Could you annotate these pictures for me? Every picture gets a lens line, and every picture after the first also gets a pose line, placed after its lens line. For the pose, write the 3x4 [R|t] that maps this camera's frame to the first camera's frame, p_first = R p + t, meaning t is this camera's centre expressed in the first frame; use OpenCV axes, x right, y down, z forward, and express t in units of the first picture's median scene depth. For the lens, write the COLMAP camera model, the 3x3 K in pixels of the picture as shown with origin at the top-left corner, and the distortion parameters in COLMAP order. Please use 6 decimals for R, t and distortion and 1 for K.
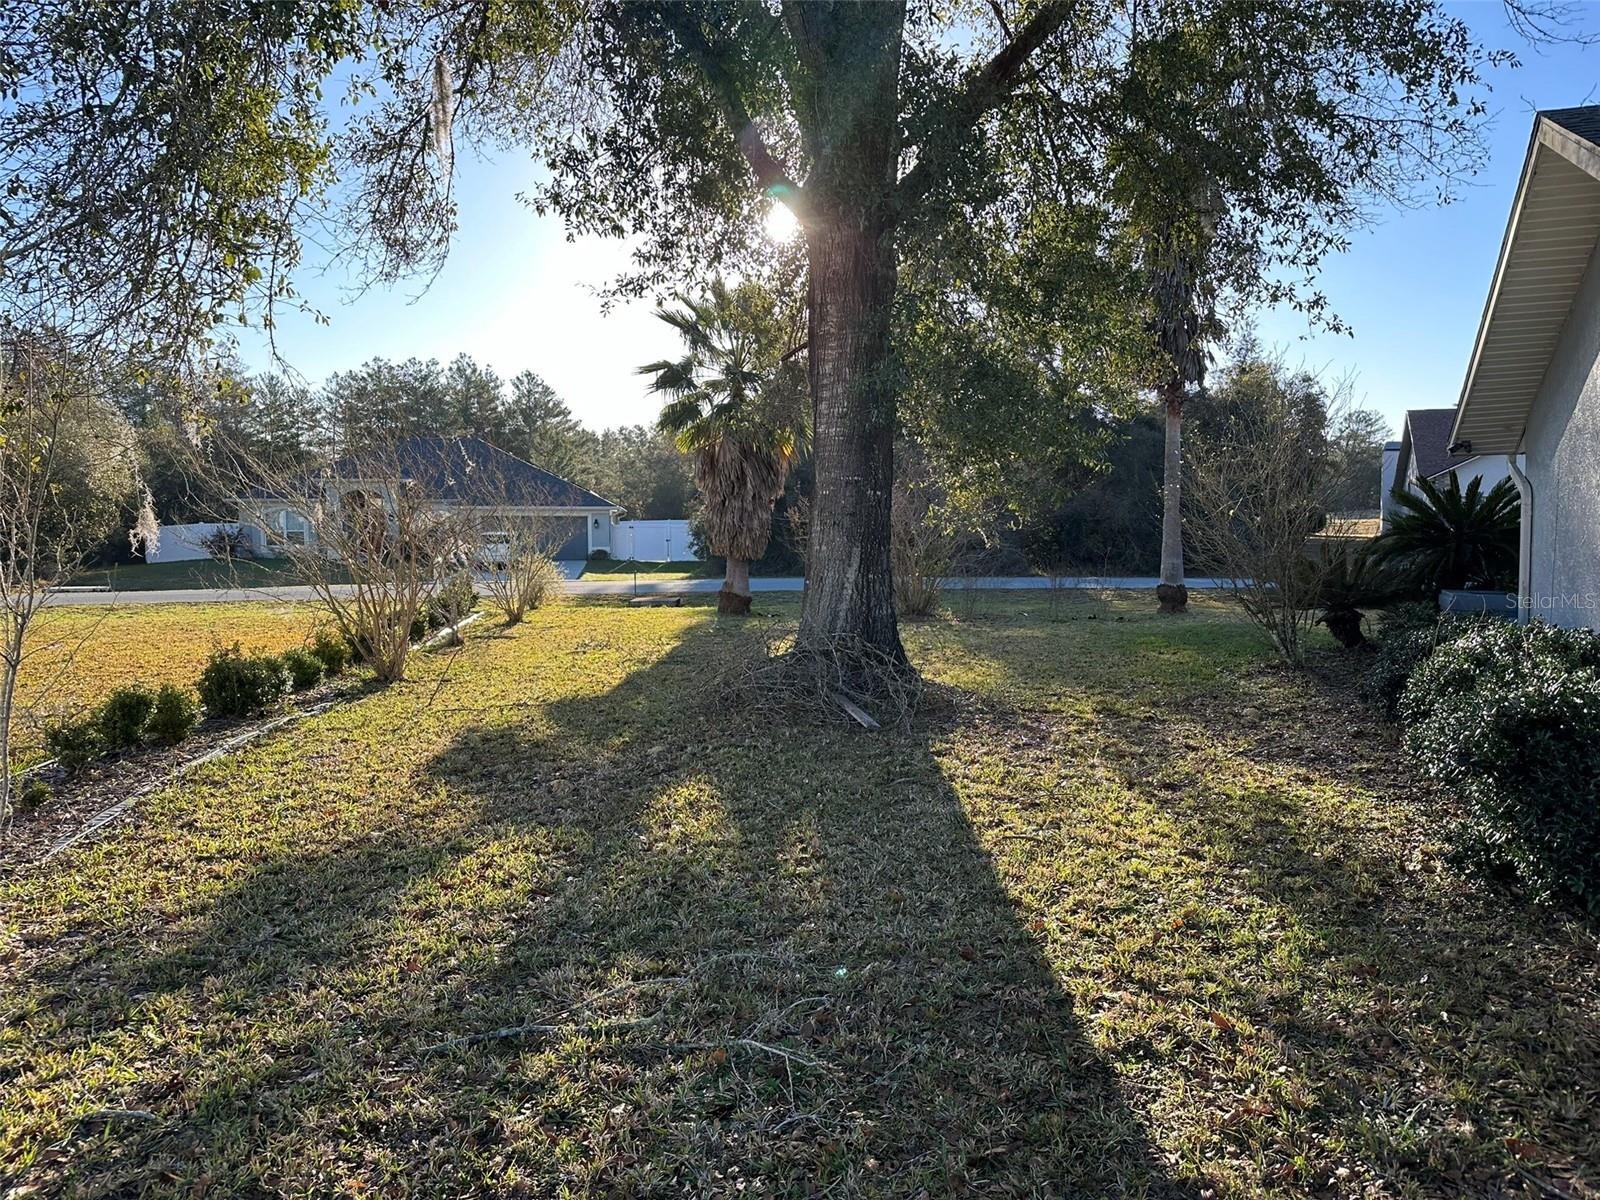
lens RADIAL K [[1102.6, 0, 804.1], [0, 1102.6, 595.4], [0, 0, 1]] dist [0.038582, -0.044188]
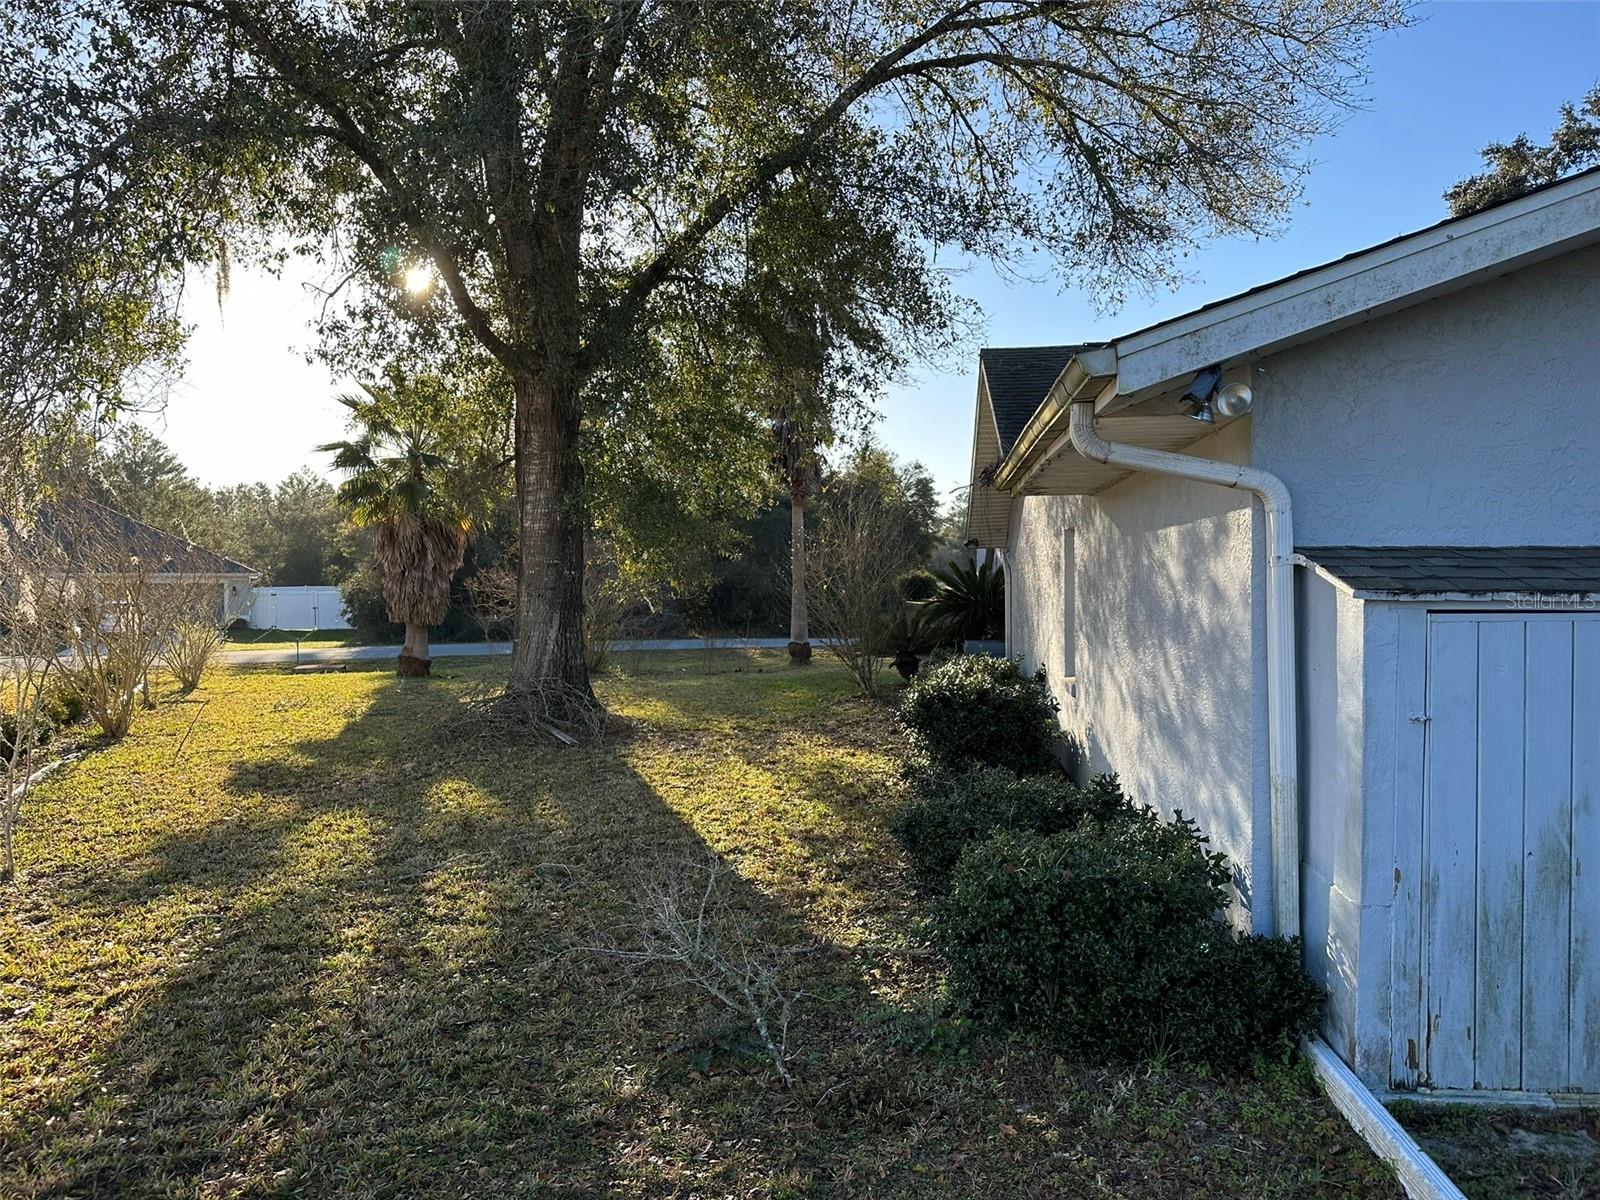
lens RADIAL K [[1122.5, 0, 805.9], [0, 1122.5, 605.7], [0, 0, 1]] dist [0.120702, -0.000700]
pose [[0.953608, -0.005125, 0.301008, -0.080383], [0.020181, 0.998694, -0.046934, 0.018108], [-0.300374, 0.050831, 0.952466, -0.415281]]
